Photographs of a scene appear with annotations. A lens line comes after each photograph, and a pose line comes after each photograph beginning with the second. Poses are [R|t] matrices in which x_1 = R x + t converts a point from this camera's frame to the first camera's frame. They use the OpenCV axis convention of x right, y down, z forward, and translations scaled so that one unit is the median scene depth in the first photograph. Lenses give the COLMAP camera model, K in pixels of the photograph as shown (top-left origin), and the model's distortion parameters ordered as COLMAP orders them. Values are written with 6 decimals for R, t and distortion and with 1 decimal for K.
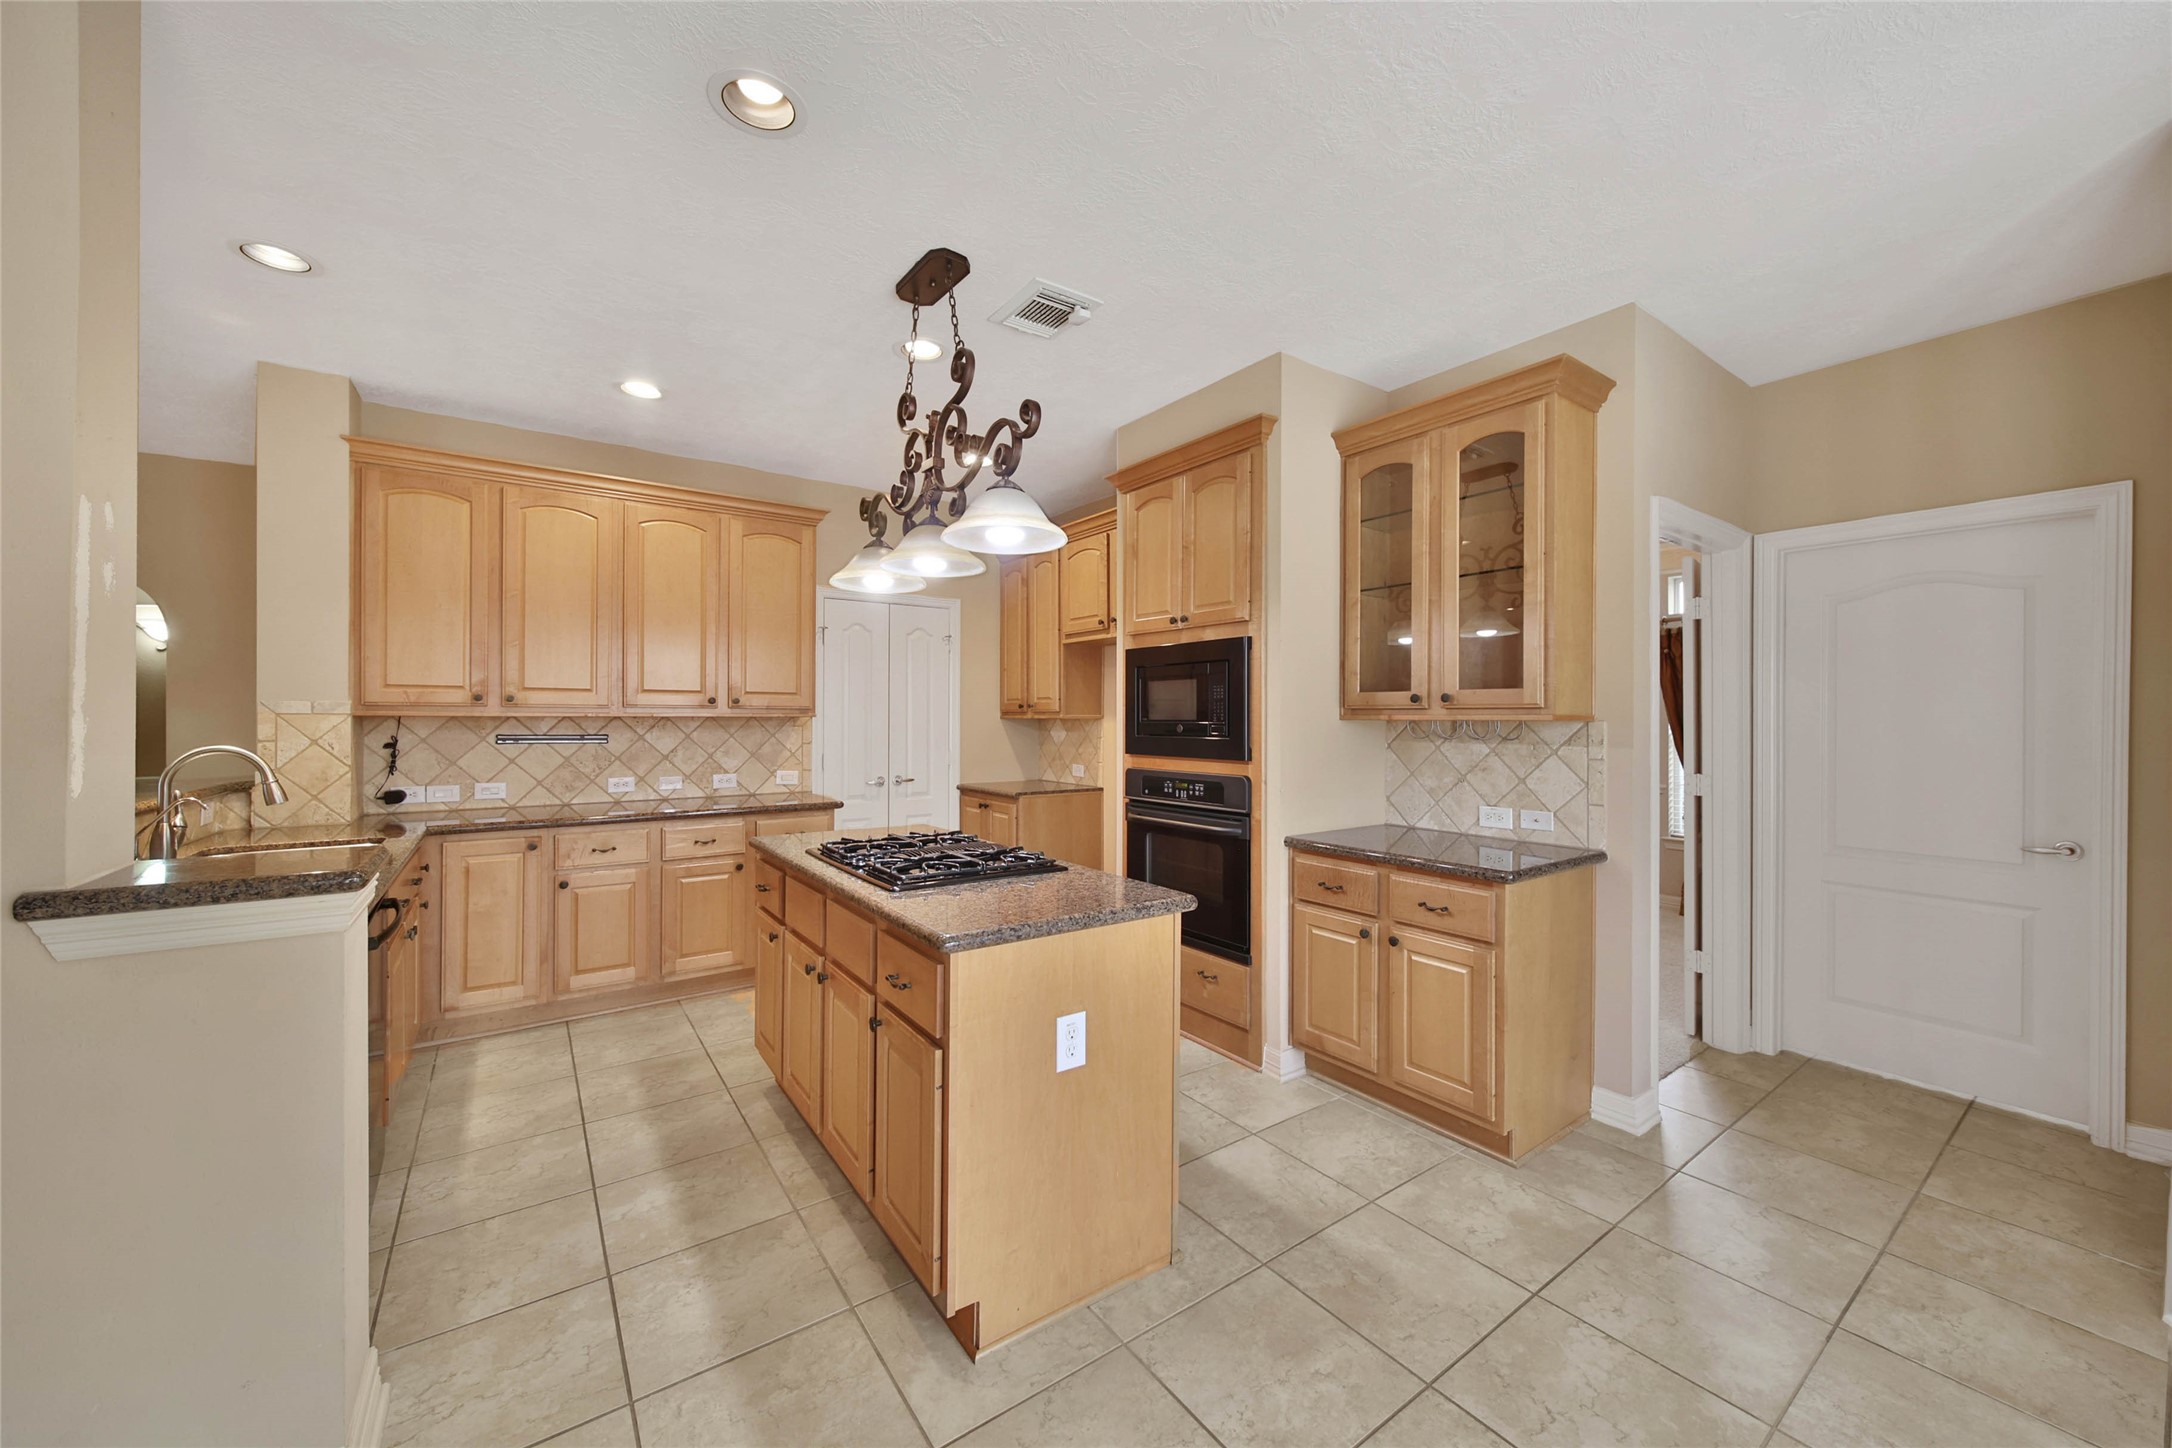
lens RADIAL K [[789.1, 0, 1088.0], [0, 789.1, 716.9], [0, 0, 1]] dist [-0.007795, -0.000350]
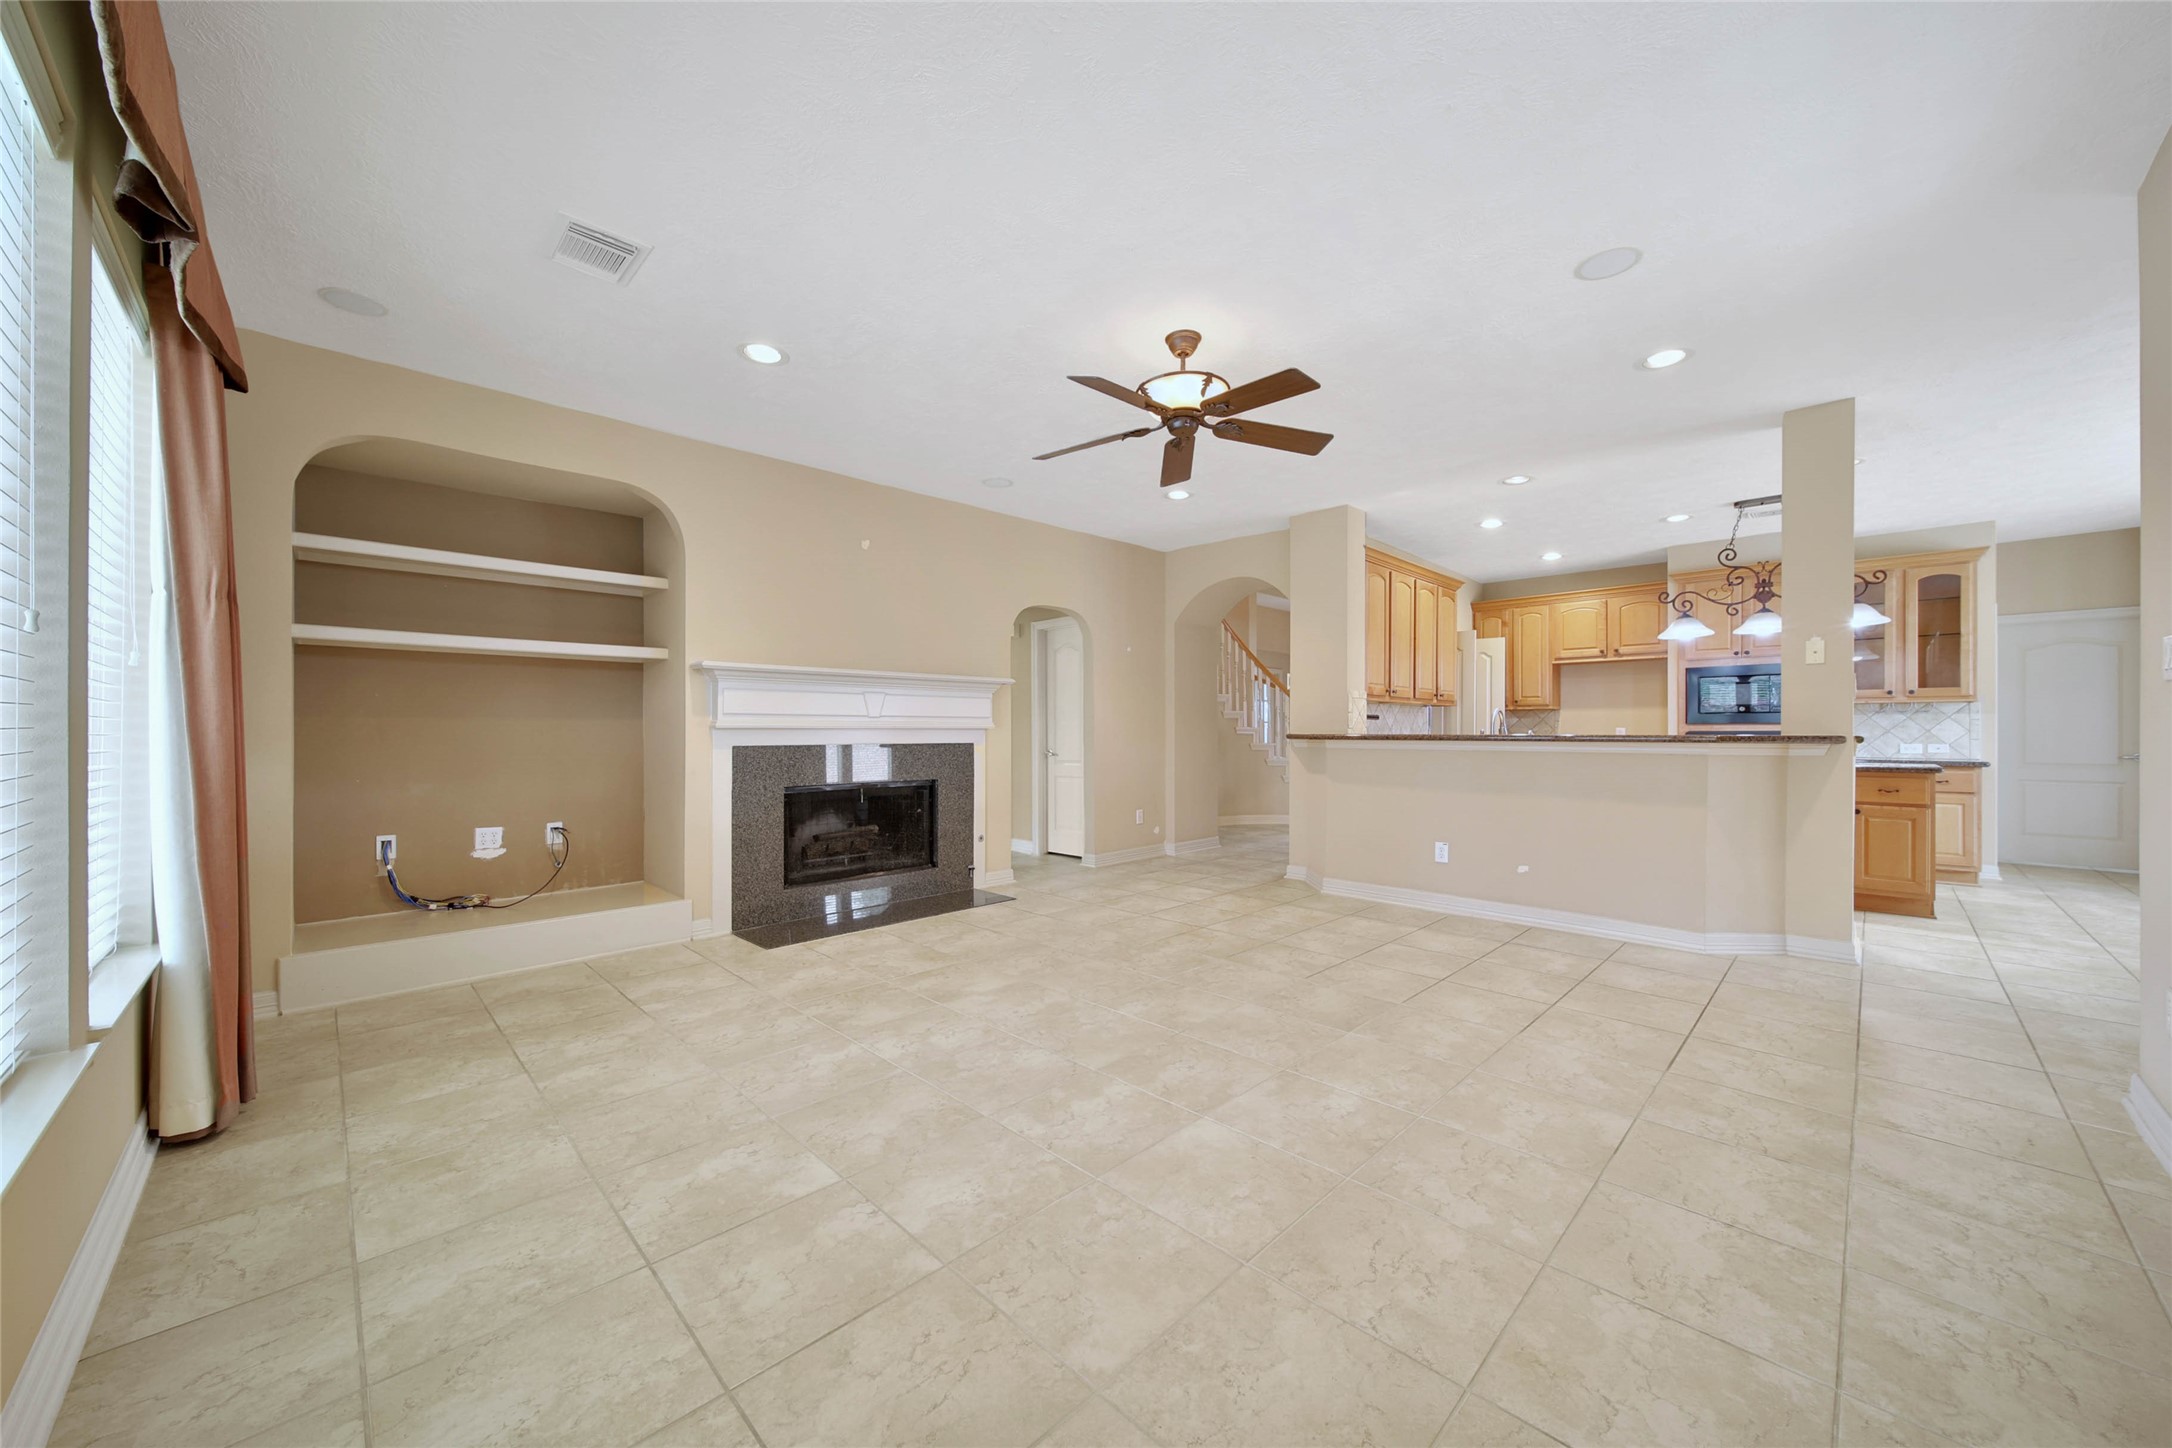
lens RADIAL K [[789.1, 0, 1081.5], [0, 789.1, 731.2], [0, 0, 1]] dist [-0.007795, -0.000350]
pose [[0.988540, -0.005984, 0.150842, -2.140001], [0.005333, 0.999975, 0.004721, 0.061441], [-0.150866, -0.003863, 0.988547, -0.797454]]
